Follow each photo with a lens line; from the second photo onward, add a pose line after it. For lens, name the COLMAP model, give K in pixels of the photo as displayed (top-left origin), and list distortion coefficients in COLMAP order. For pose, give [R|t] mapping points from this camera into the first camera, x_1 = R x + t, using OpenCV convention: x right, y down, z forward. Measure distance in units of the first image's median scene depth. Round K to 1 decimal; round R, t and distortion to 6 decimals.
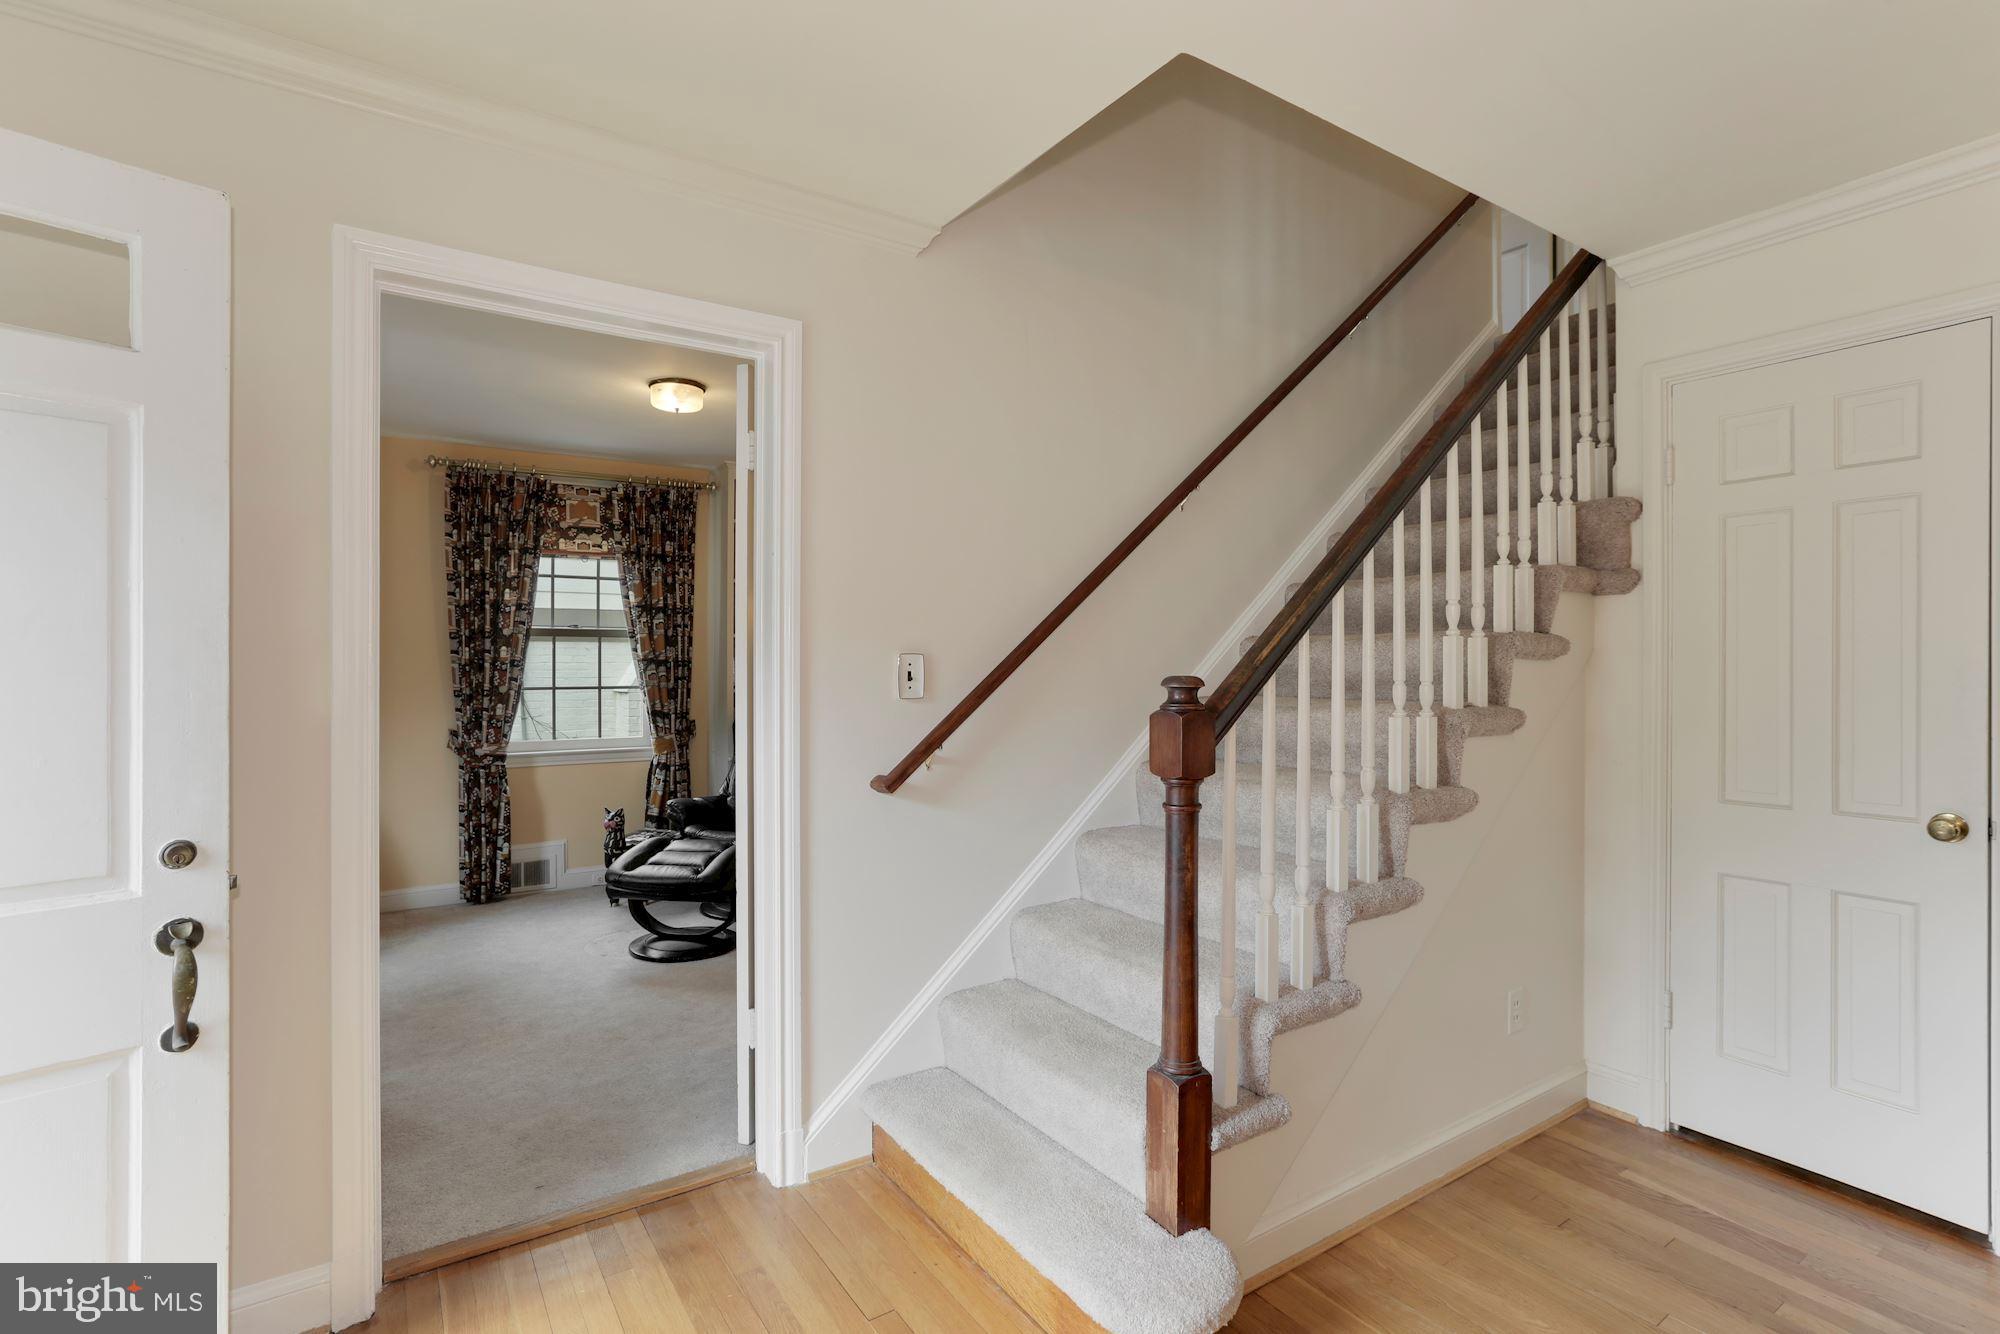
lens RADIAL K [[923.7, 0, 988.7], [0, 923.7, 661.6], [0, 0, 1]] dist [-0.004202, 0.003357]
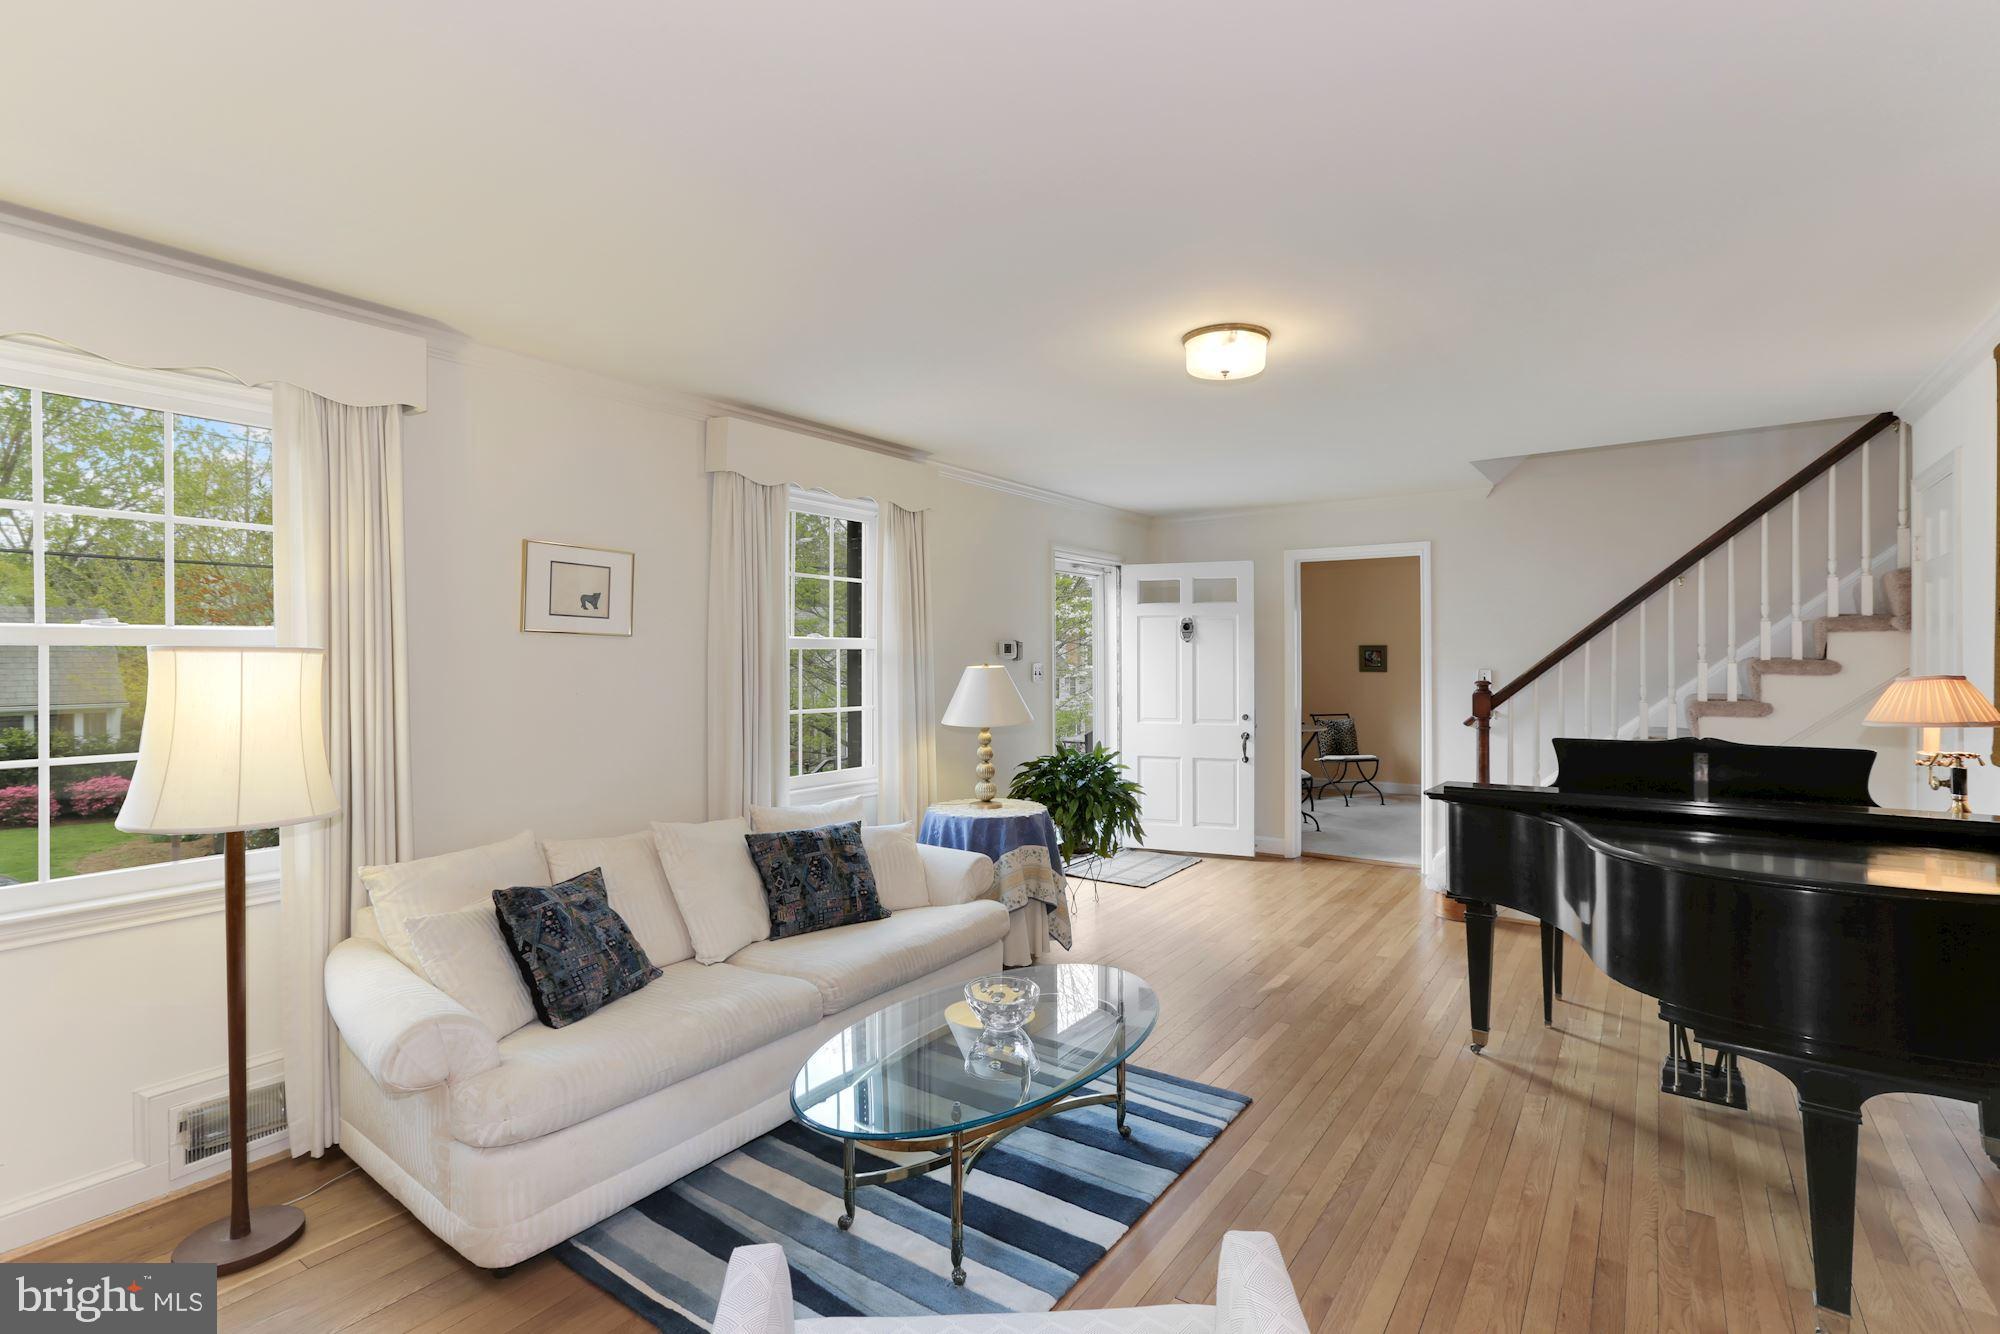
lens RADIAL K [[923.7, 0, 997.1], [0, 923.7, 645.9], [0, 0, 1]] dist [-0.004202, 0.003357]
pose [[0.379940, -0.013639, -0.924911, 2.631321], [0.003258, 0.999905, -0.013407, -0.067886], [0.925005, 0.002081, 0.379948, -1.682898]]
